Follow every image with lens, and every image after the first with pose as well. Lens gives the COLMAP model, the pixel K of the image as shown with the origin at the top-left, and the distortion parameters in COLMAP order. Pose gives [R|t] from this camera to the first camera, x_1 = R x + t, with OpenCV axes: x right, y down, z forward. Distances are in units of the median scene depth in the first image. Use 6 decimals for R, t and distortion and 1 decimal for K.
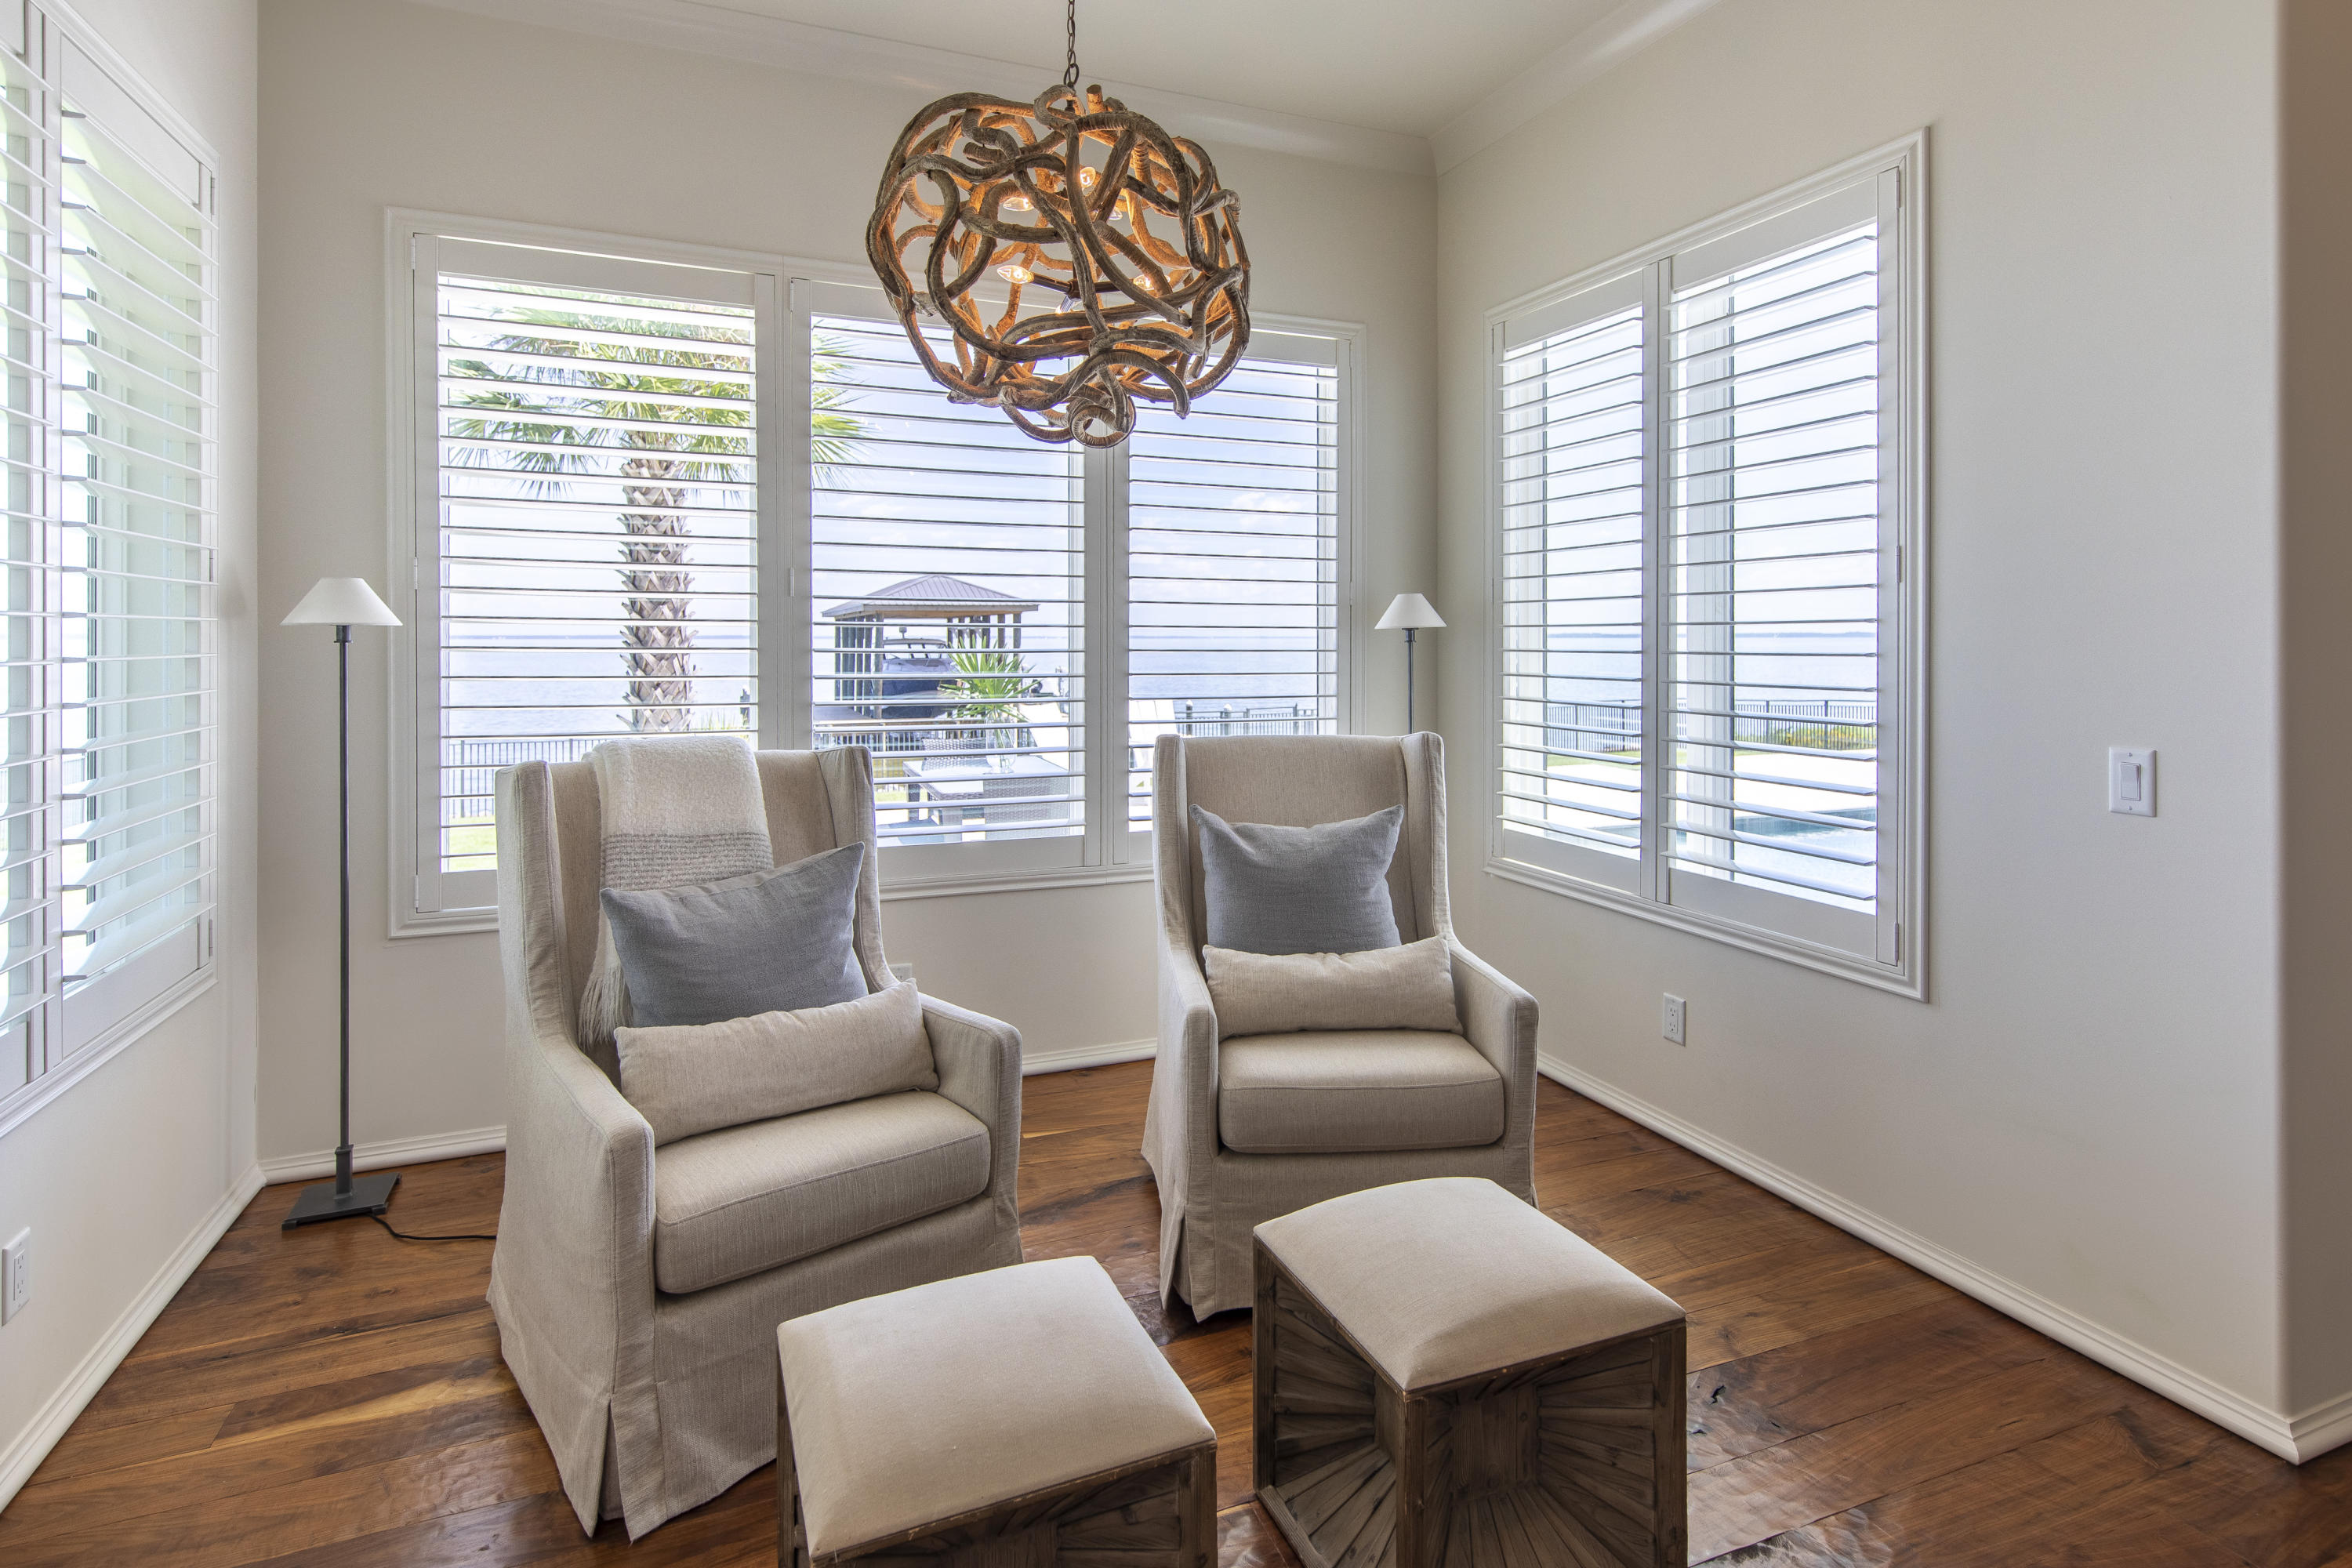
lens RADIAL K [[1184.7, 0, 1163.3], [0, 1184.7, 647.6], [0, 0, 1]] dist [-0.000551, -0.000193]
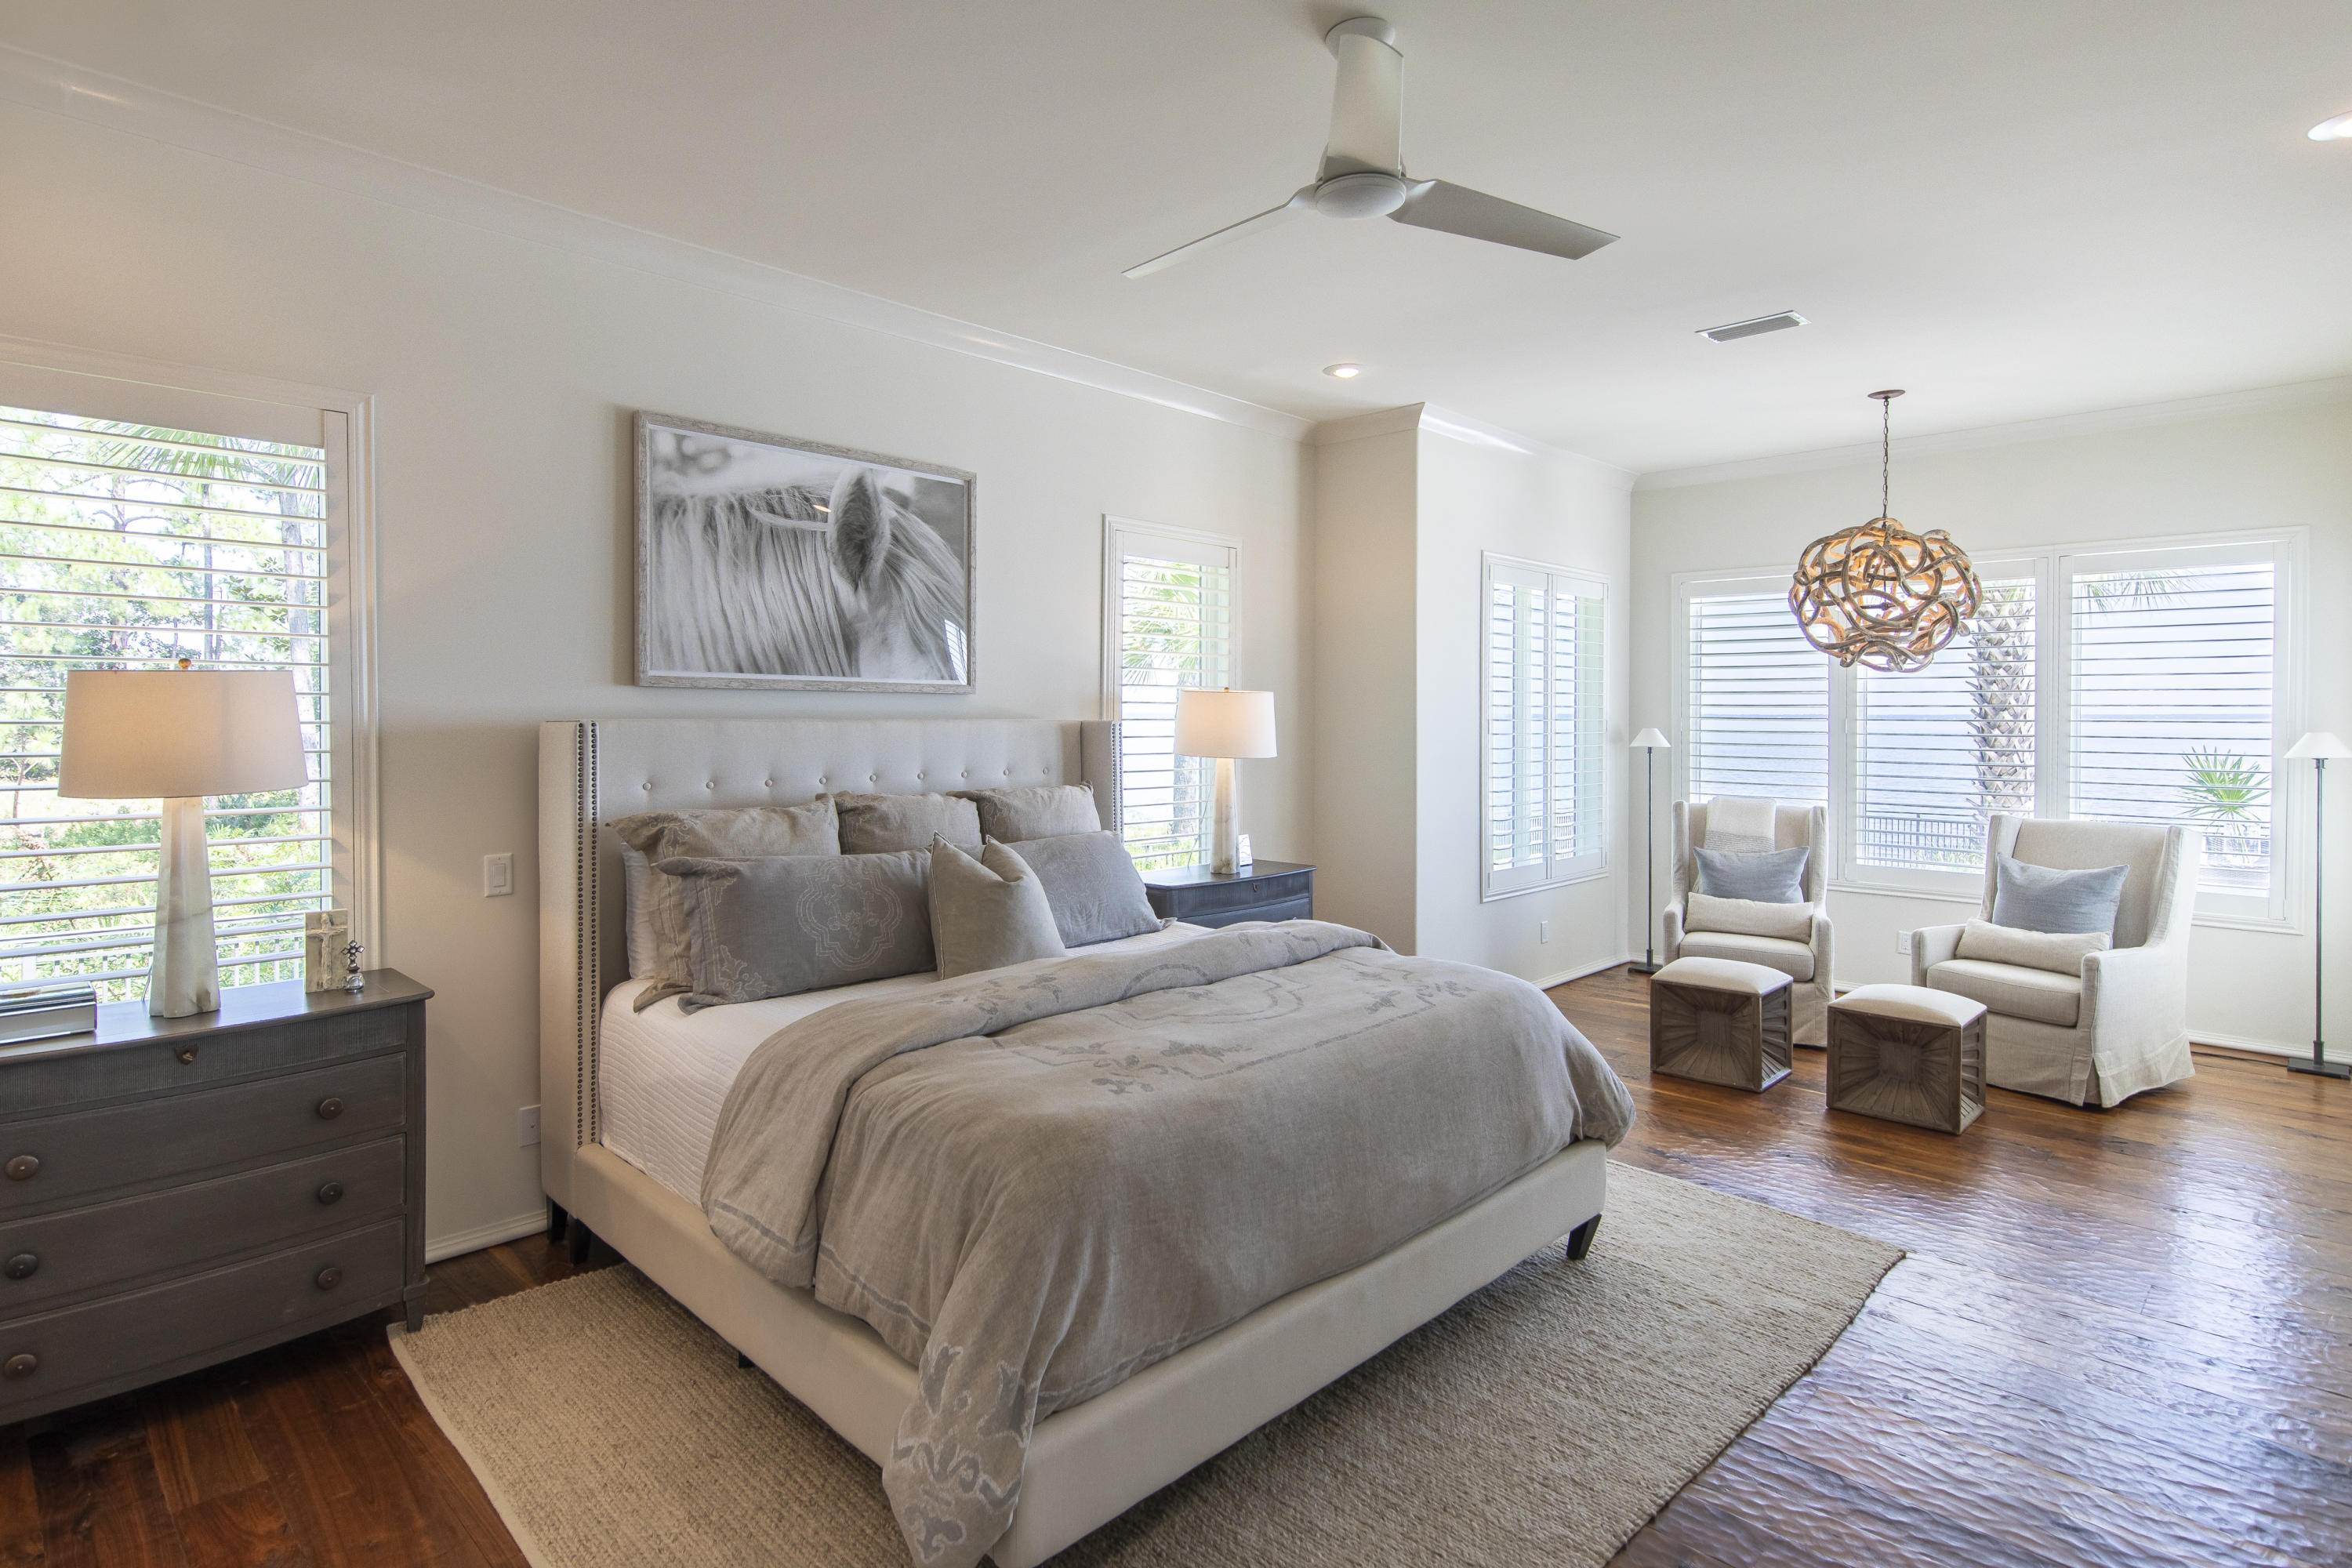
lens RADIAL K [[1214.0, 0, 1177.4], [0, 1214.0, 723.6], [0, 0, 1]] dist [0.001697, 0.000107]
pose [[0.414541, 0.009563, -0.909981, 1.391416], [-0.010683, 0.999927, 0.005642, -0.078841], [0.909968, 0.007382, 0.414612, -1.120026]]
